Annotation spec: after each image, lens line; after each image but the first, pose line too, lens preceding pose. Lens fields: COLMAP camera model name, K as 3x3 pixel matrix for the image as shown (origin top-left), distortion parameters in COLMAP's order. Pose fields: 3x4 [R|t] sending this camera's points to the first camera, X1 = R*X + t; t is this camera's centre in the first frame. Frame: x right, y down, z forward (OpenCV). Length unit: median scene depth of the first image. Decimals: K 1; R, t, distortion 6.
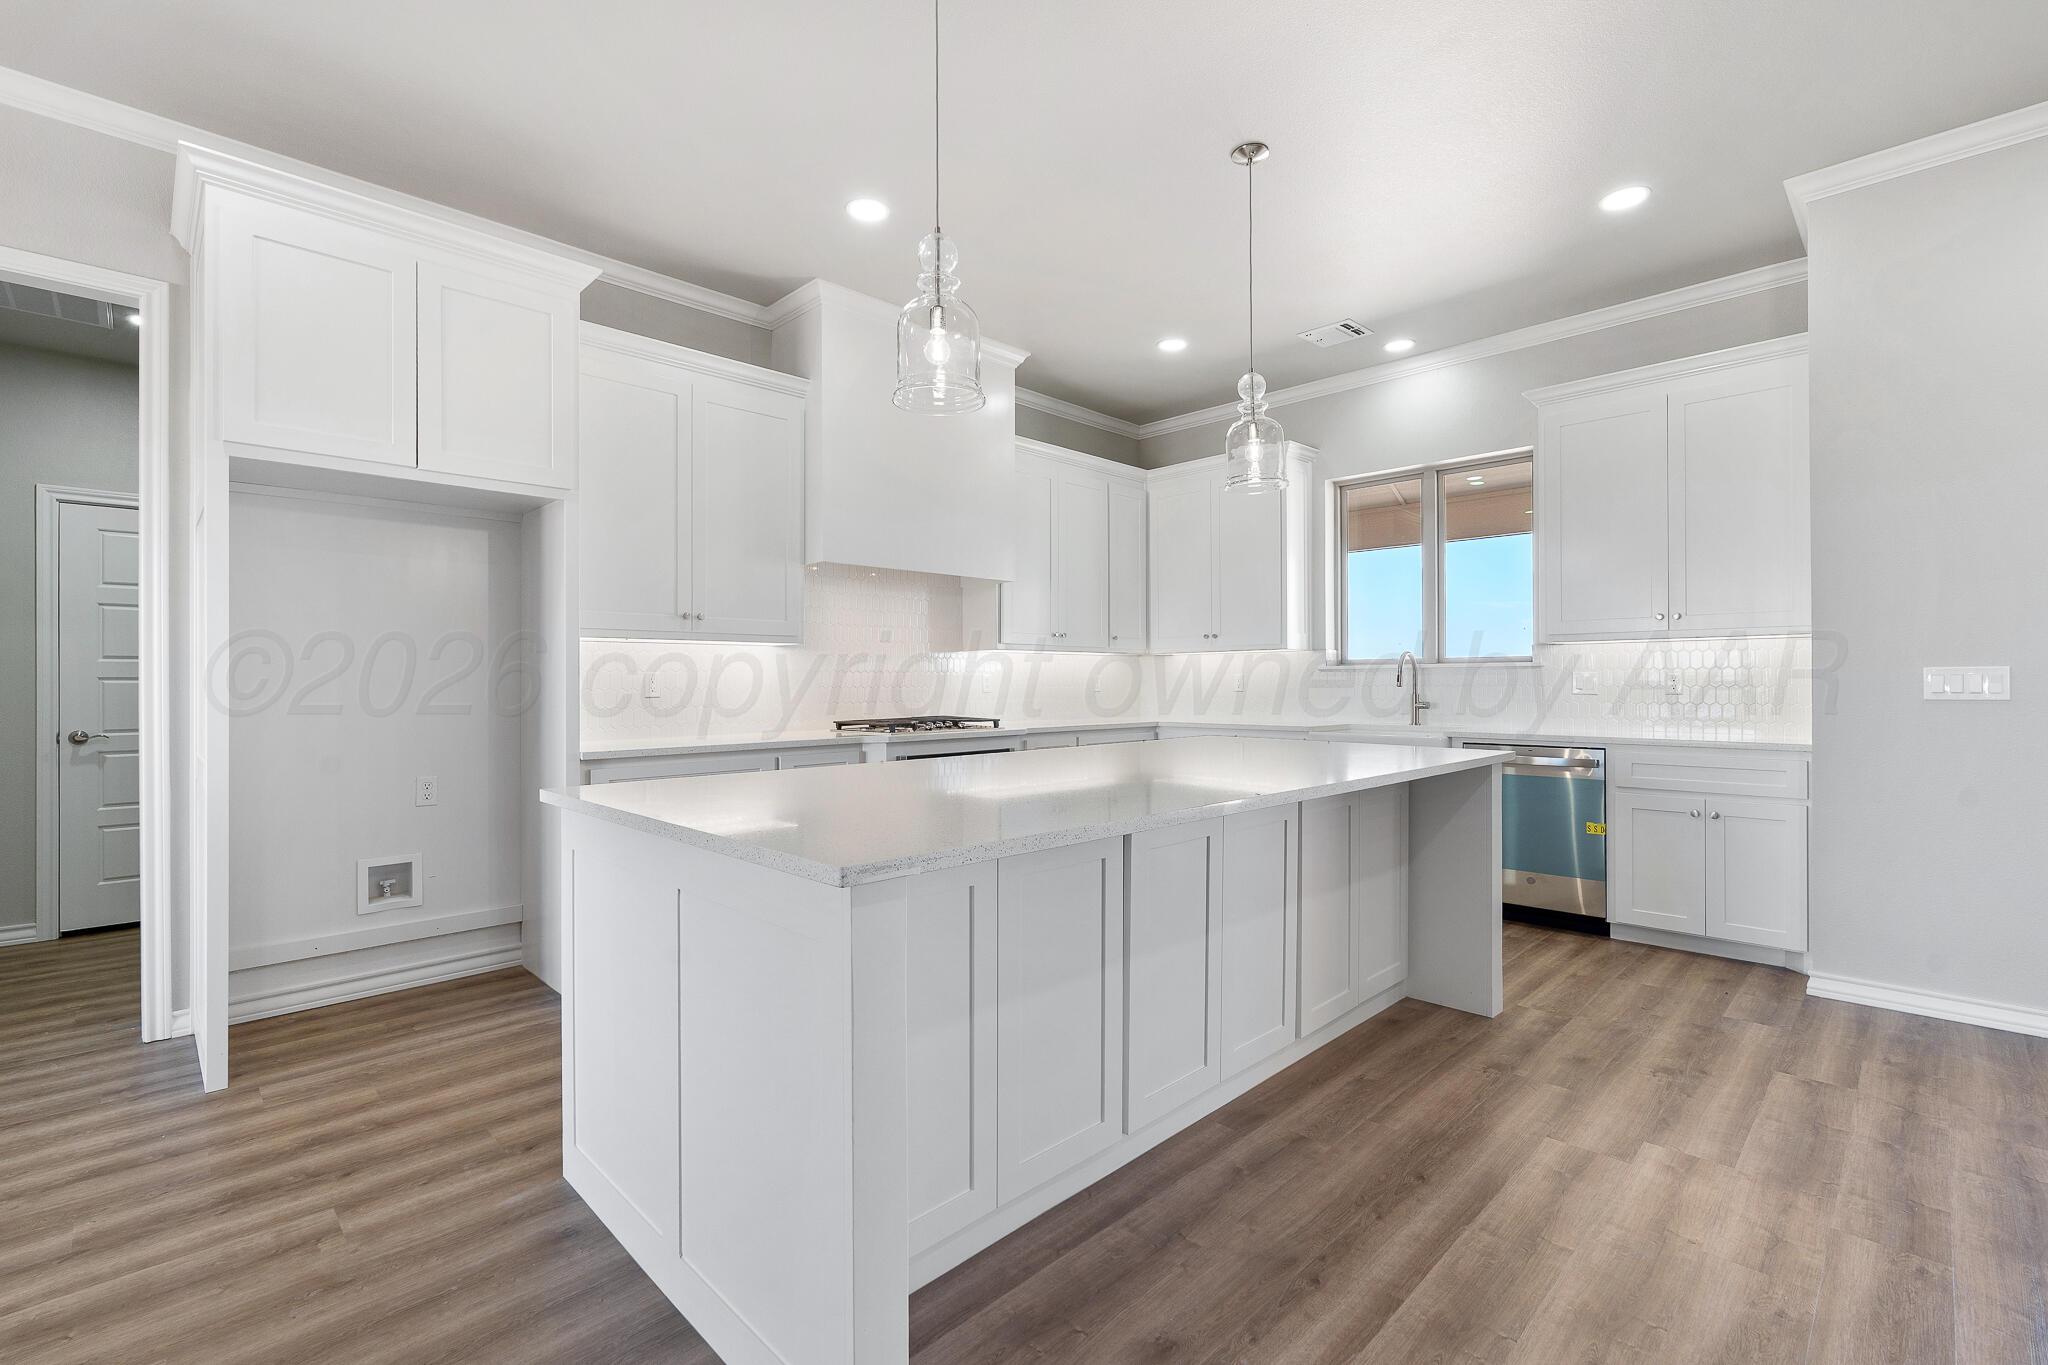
lens RADIAL K [[898.5, 0, 1026.5], [0, 898.5, 682.5], [0, 0, 1]] dist [-0.004668, 0.001027]
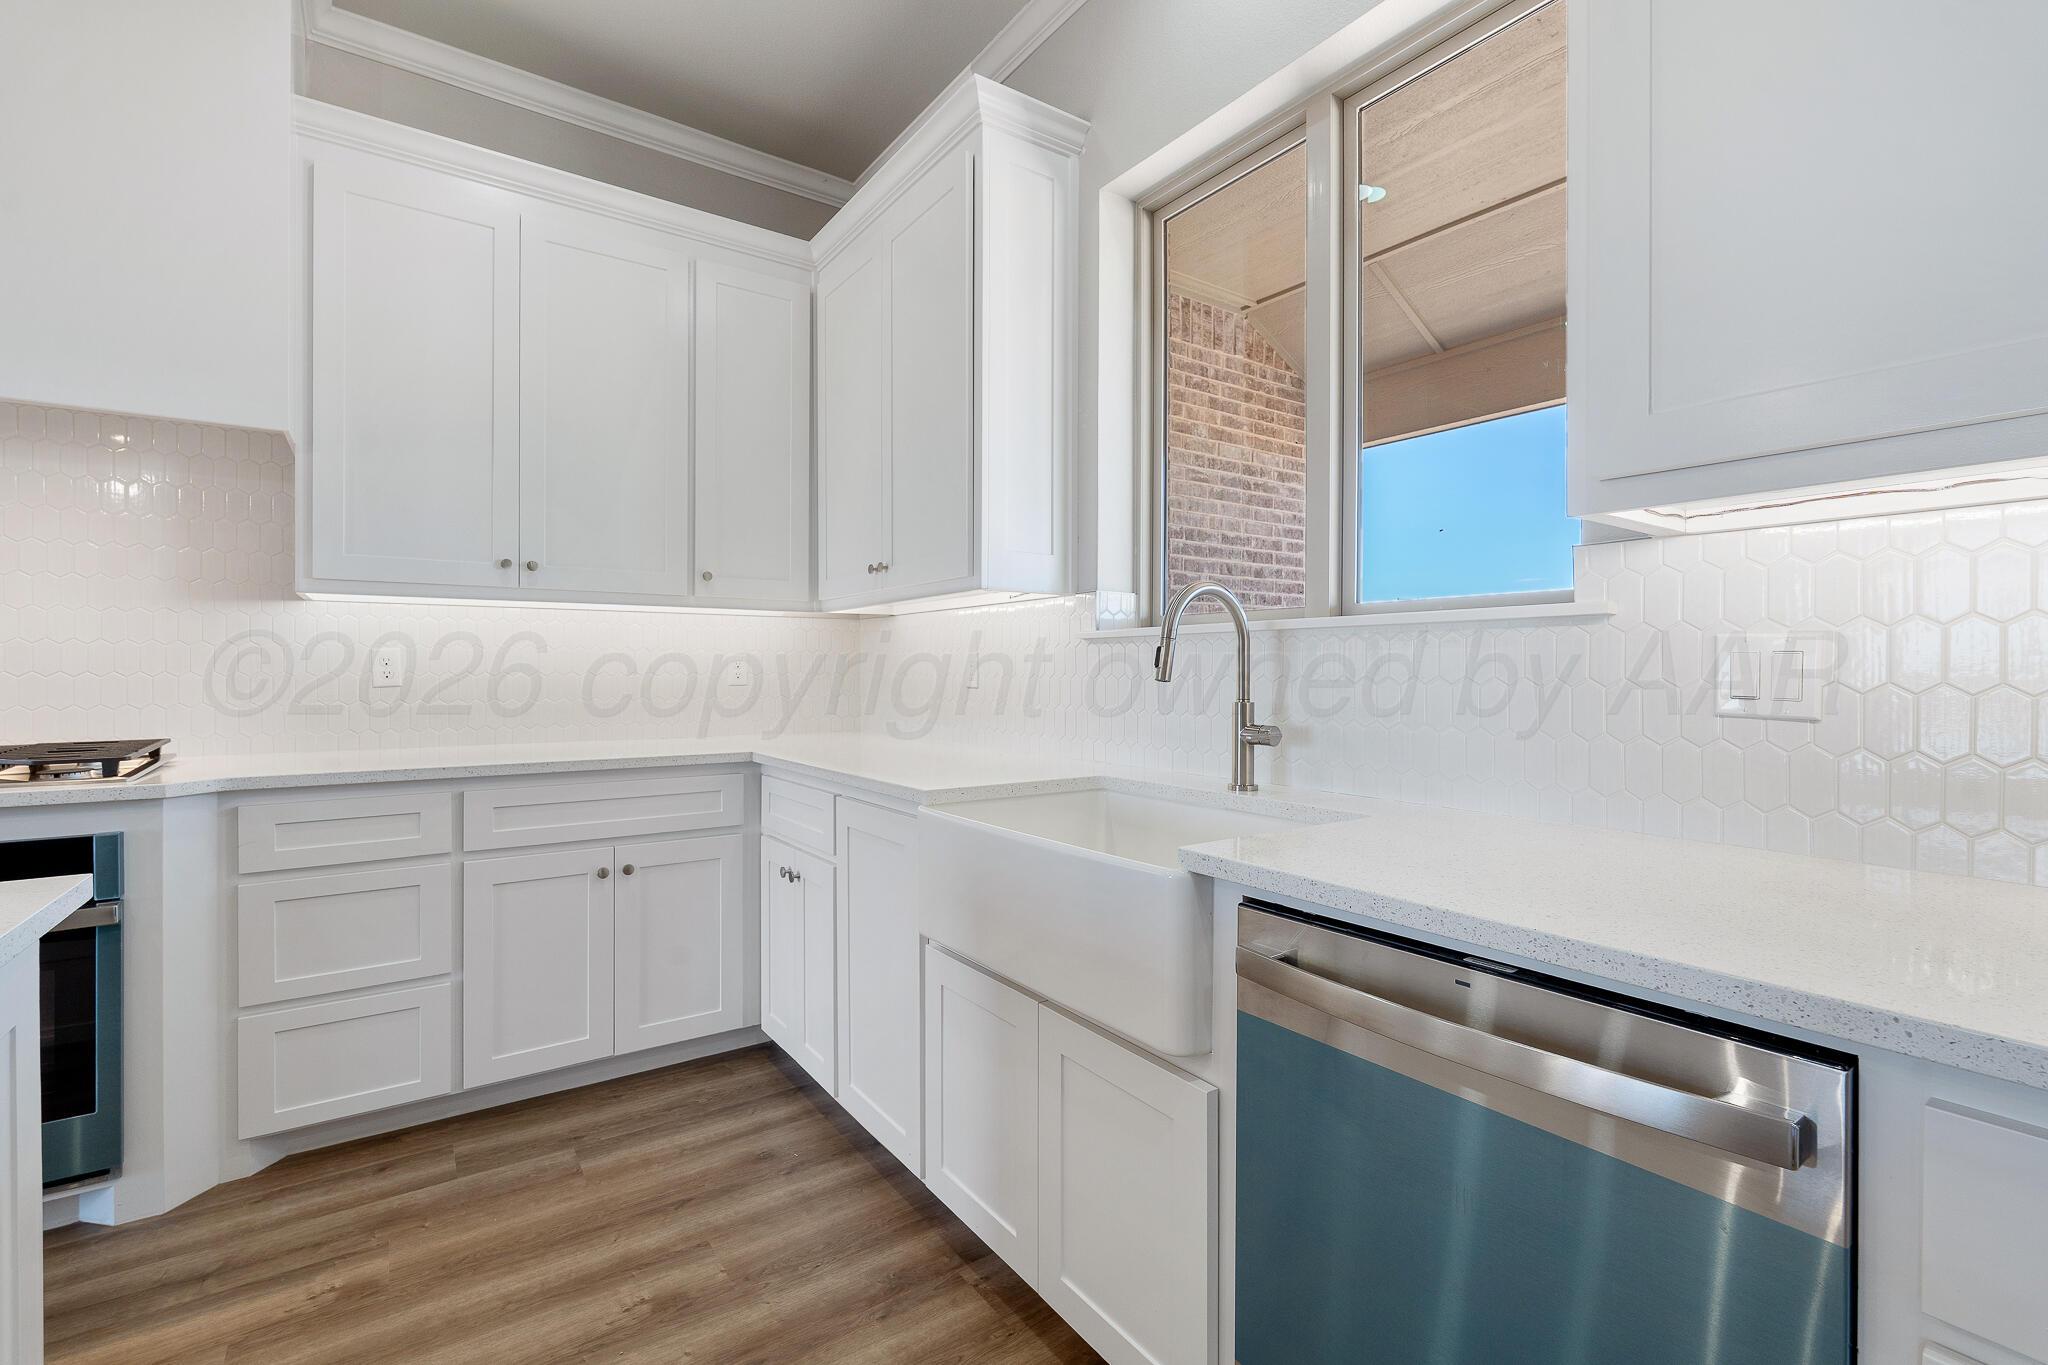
lens RADIAL K [[898.5, 0, 1042.6], [0, 898.5, 665.1], [0, 0, 1]] dist [-0.004668, 0.001027]
pose [[0.988349, 0.004416, -0.152139, 0.476306], [-0.004588, 0.999989, -0.000777, -0.001886], [0.152134, 0.001466, 0.988359, 0.742700]]
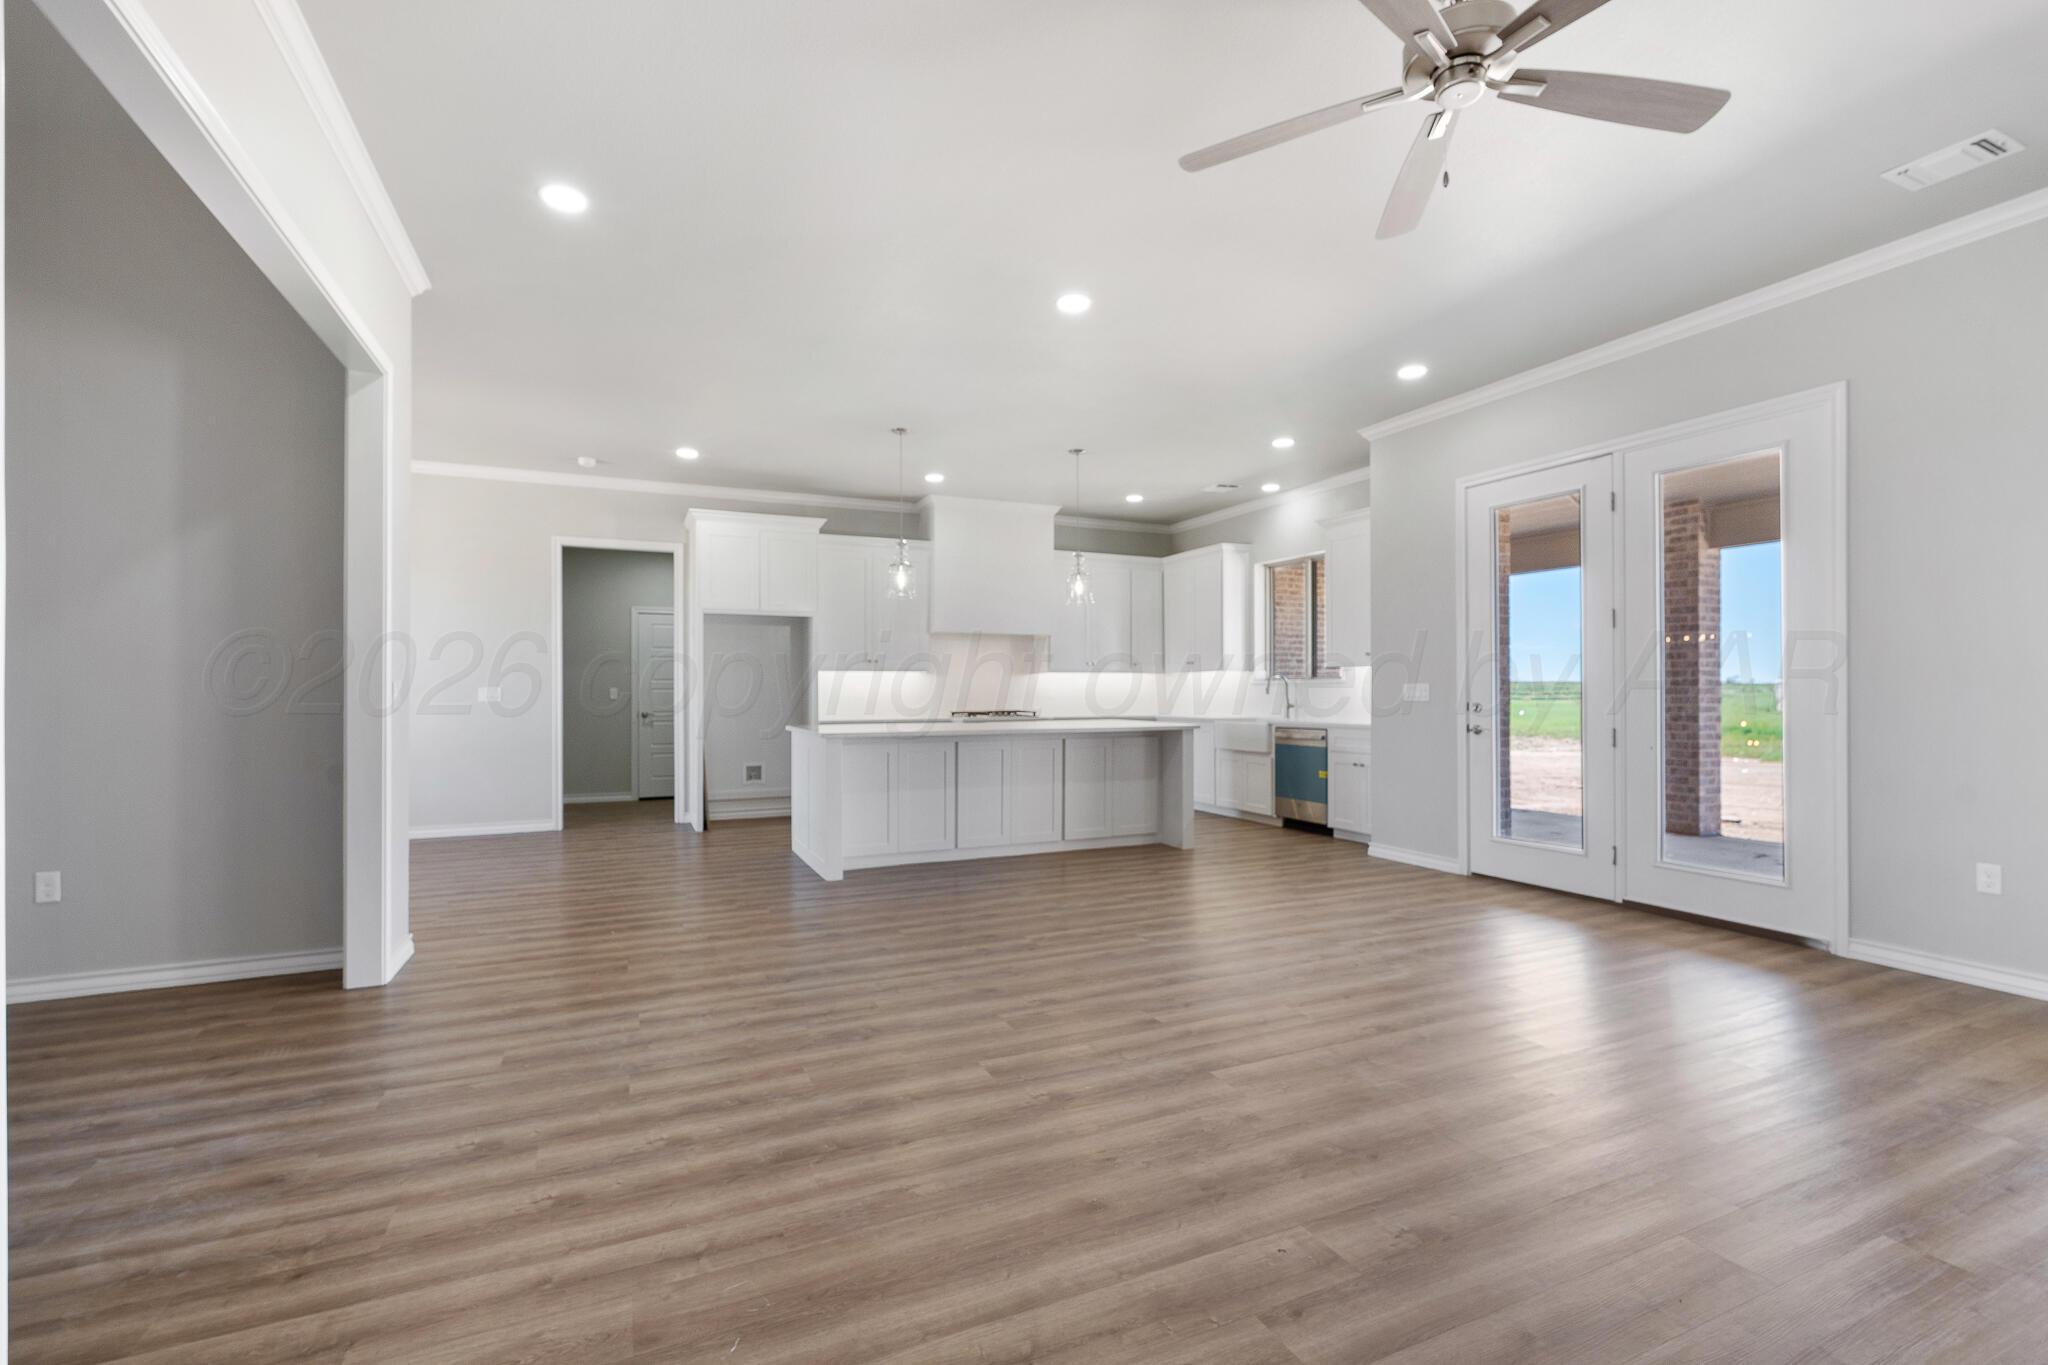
lens RADIAL K [[898.5, 0, 1021.3], [0, 898.5, 691.7], [0, 0, 1]] dist [-0.004668, 0.001027]
pose [[0.934844, 0.001040, -0.355057, 0.653345], [-0.002022, 0.999995, -0.002393, 0.004757], [0.355053, 0.002955, 0.934842, -0.799401]]
